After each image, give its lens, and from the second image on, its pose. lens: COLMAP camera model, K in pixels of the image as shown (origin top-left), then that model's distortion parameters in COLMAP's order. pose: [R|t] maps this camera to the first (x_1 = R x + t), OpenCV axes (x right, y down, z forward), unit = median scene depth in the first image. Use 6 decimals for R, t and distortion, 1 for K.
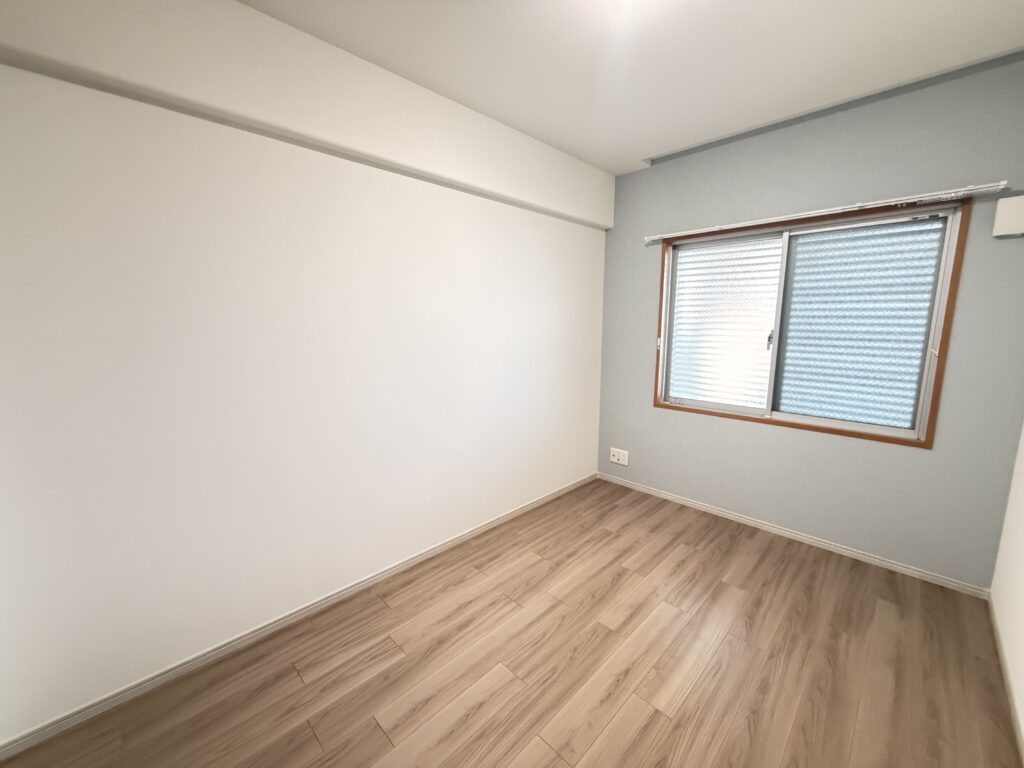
lens RADIAL K [[409.7, 0, 516.5], [0, 409.7, 379.5], [0, 0, 1]] dist [0.001774, 0.000064]
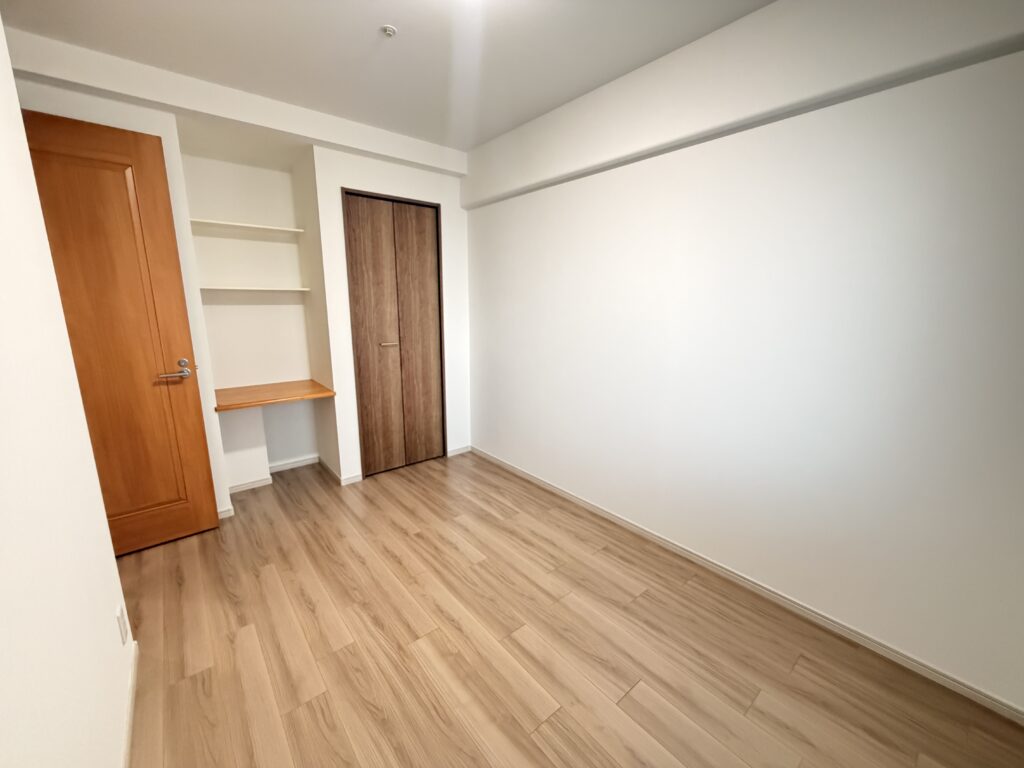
lens RADIAL K [[409.7, 0, 516.3], [0, 409.7, 386.5], [0, 0, 1]] dist [0.001774, 0.000064]
pose [[-0.089237, 0.205089, -0.974667, 0.924060], [-0.144112, 0.965615, 0.216379, -0.129218], [0.985529, 0.159770, -0.056613, 0.864733]]
